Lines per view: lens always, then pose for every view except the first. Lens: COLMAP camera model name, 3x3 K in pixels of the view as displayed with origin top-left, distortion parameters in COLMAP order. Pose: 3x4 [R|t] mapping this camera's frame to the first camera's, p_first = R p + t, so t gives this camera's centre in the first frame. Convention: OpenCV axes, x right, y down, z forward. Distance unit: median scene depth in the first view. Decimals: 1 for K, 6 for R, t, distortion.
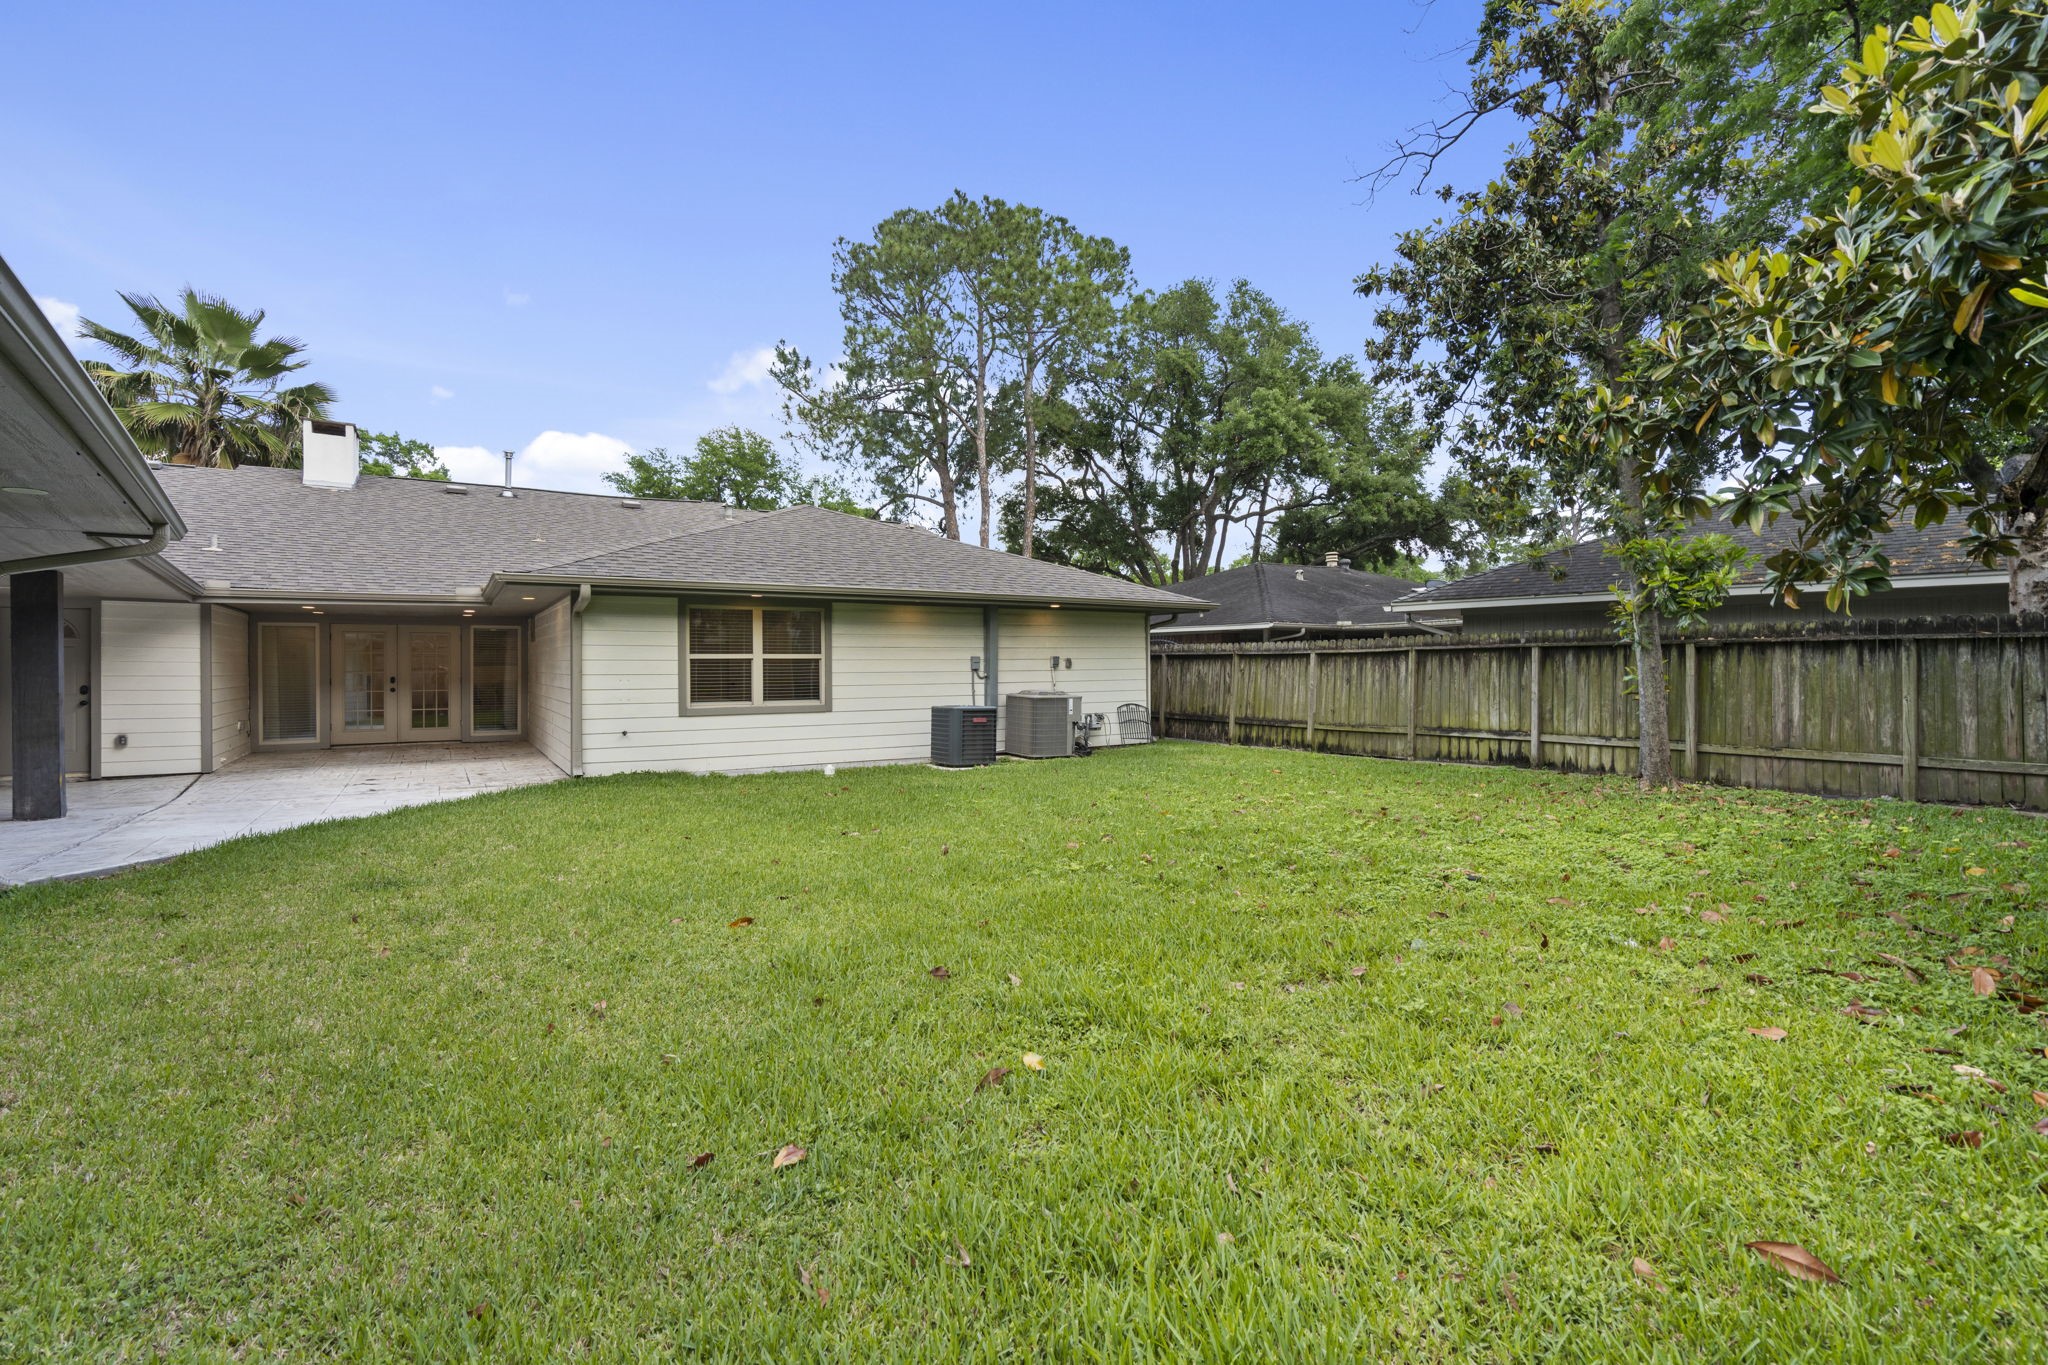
lens RADIAL K [[934.5, 0, 1024.0], [0, 934.5, 682.5], [0, 0, 1]] dist [-0.011862, 0.000075]
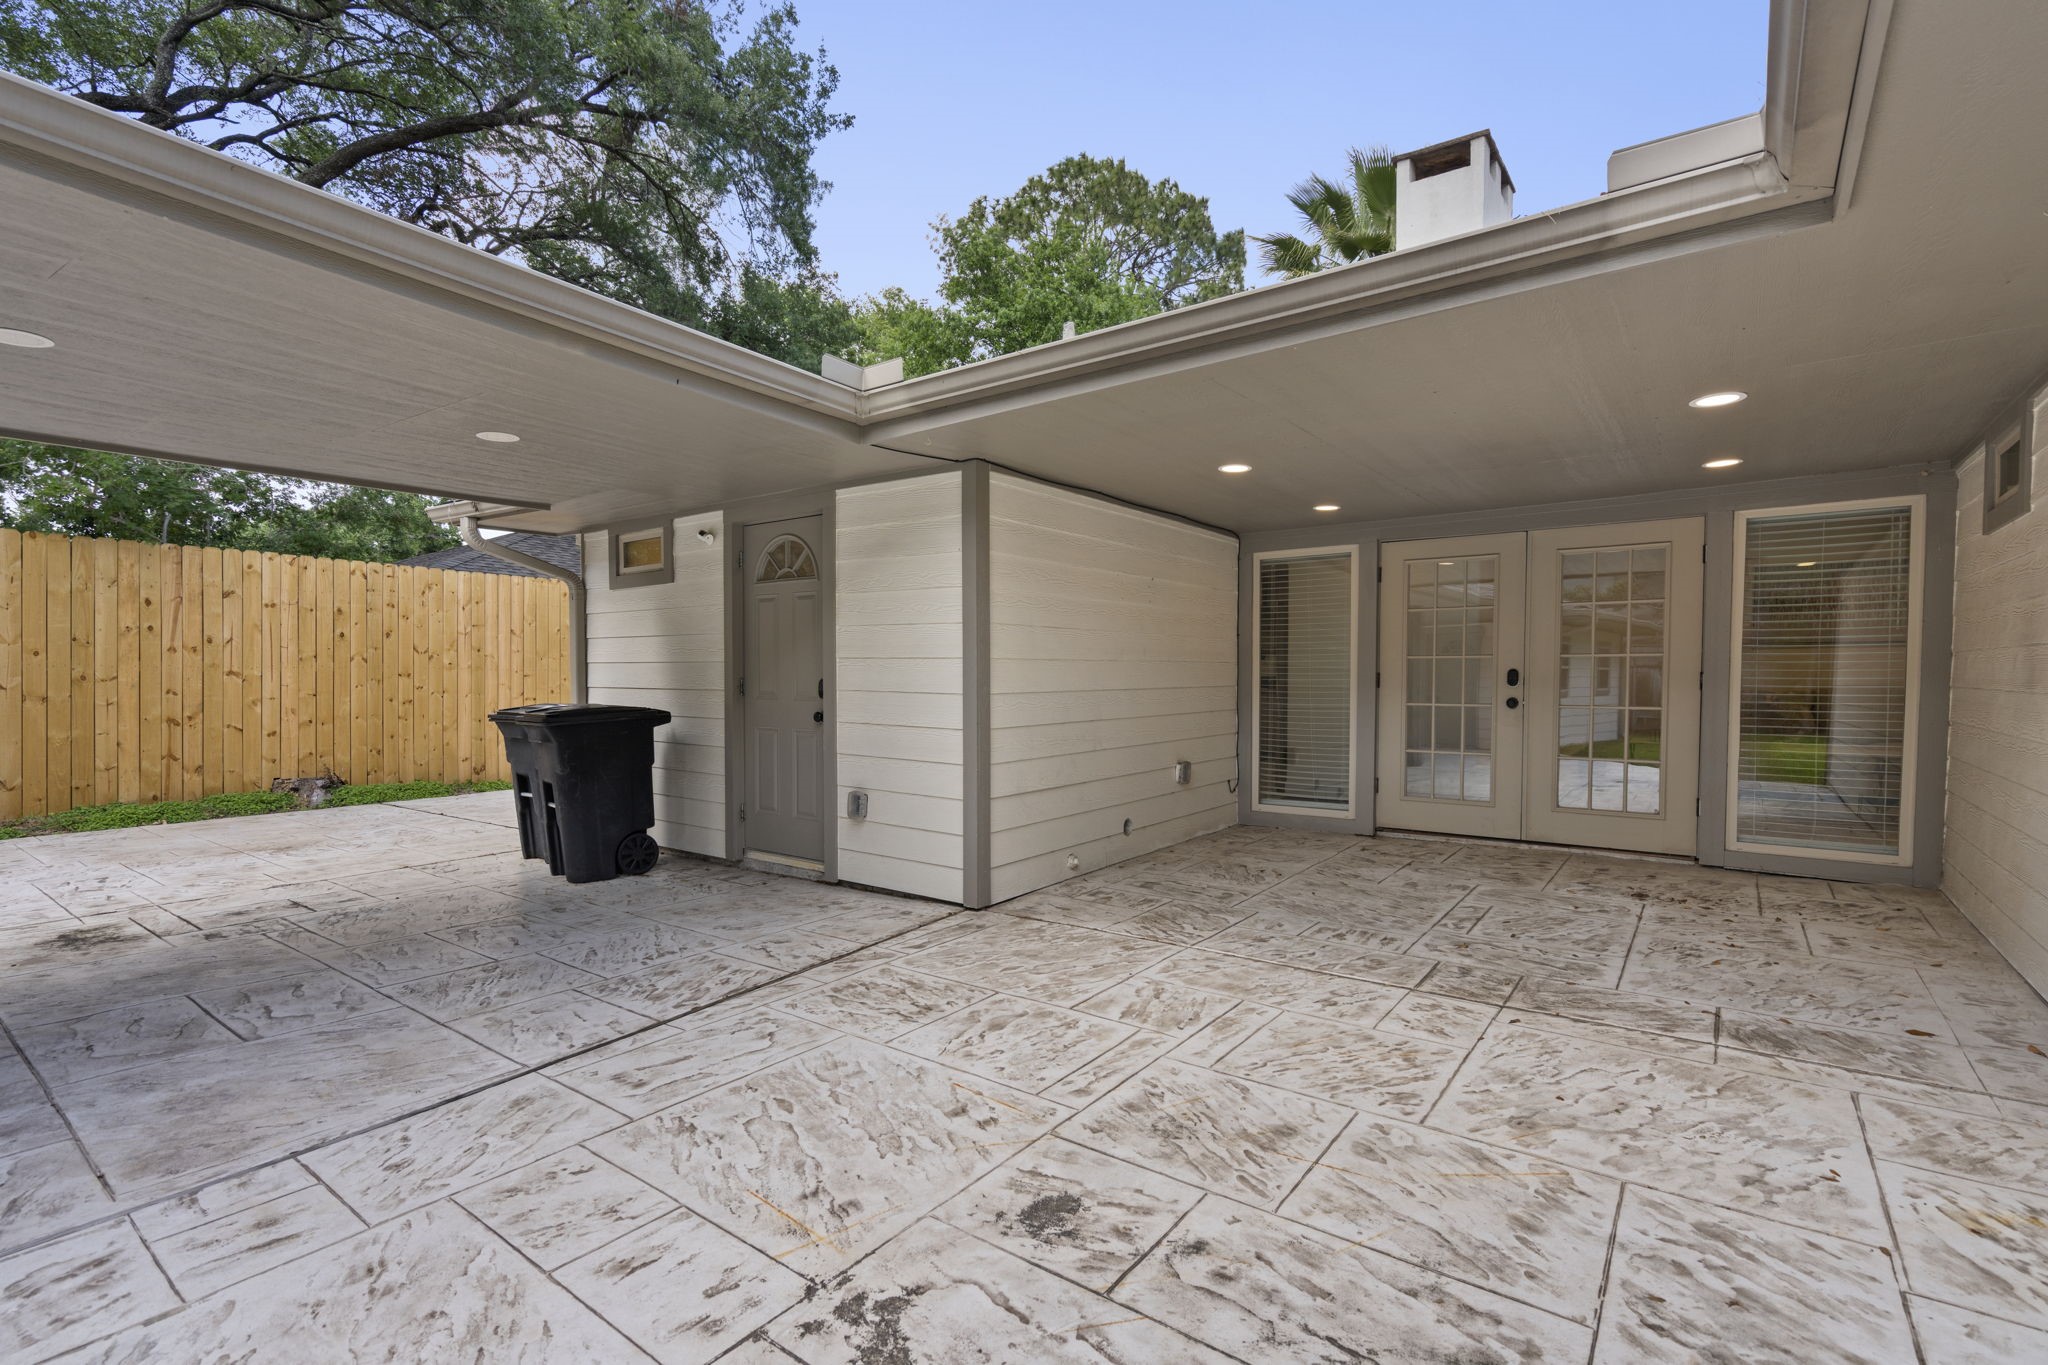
lens RADIAL K [[934.5, 0, 1024.0], [0, 934.5, 682.5], [0, 0, 1]] dist [-0.011862, 0.000075]
pose [[0.352000, 0.017370, -0.935839, -0.498455], [-0.014403, 0.999810, 0.013140, -0.001971], [0.935889, 0.008853, 0.352183, 0.857912]]
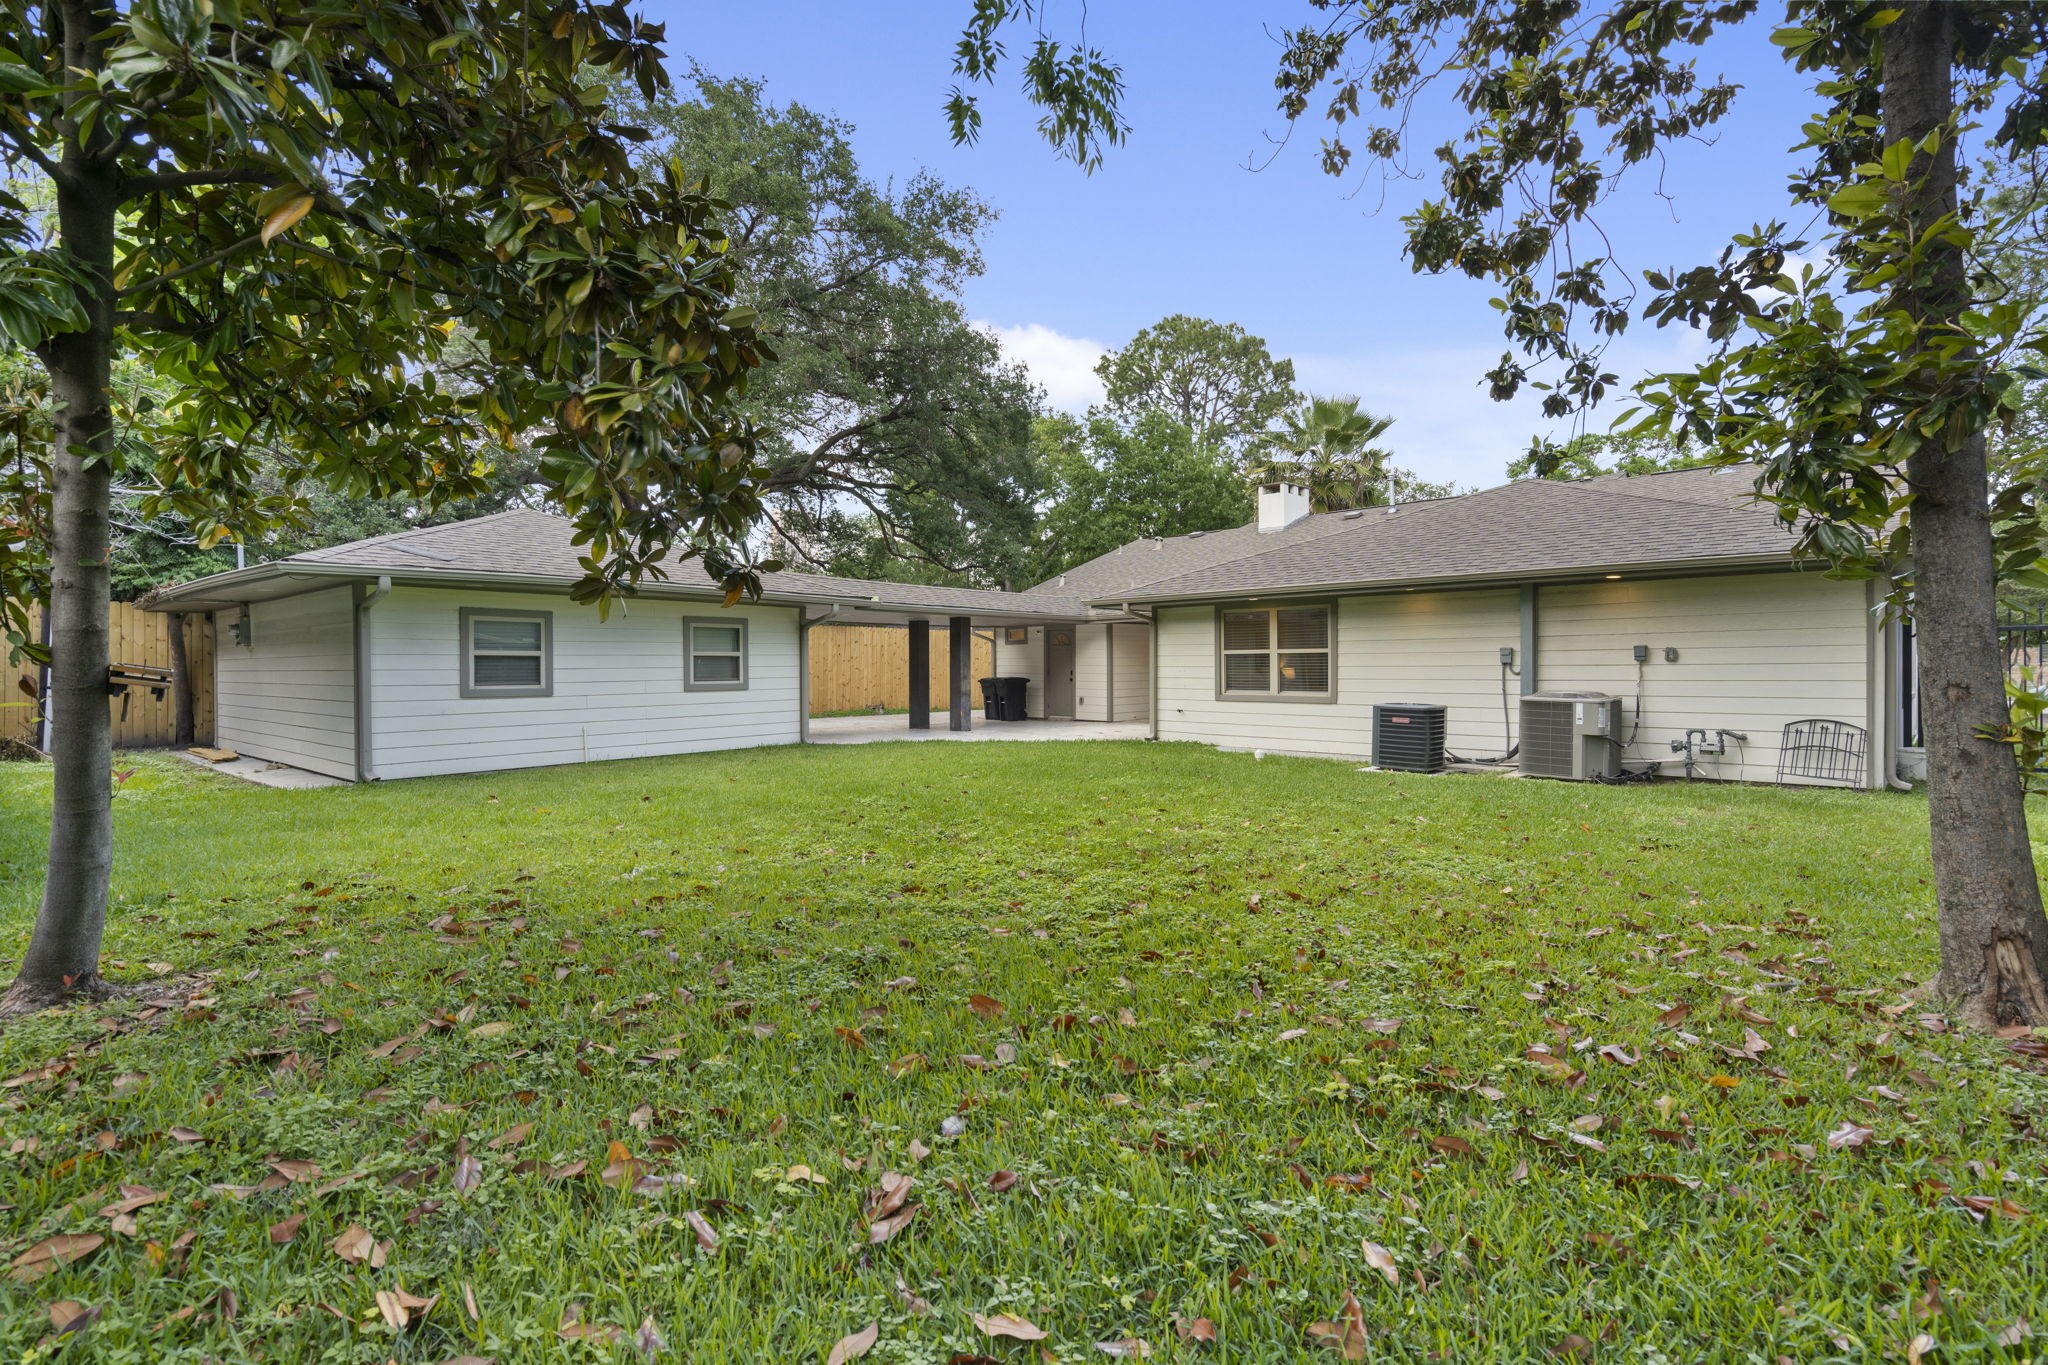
lens RADIAL K [[934.5, 0, 1024.0], [0, 934.5, 682.5], [0, 0, 1]] dist [-0.011862, 0.000075]
pose [[0.223819, 0.025334, -0.974301, 0.743029], [-0.010365, 0.999667, 0.023612, -0.013752], [0.974576, 0.004814, 0.224007, 0.445322]]
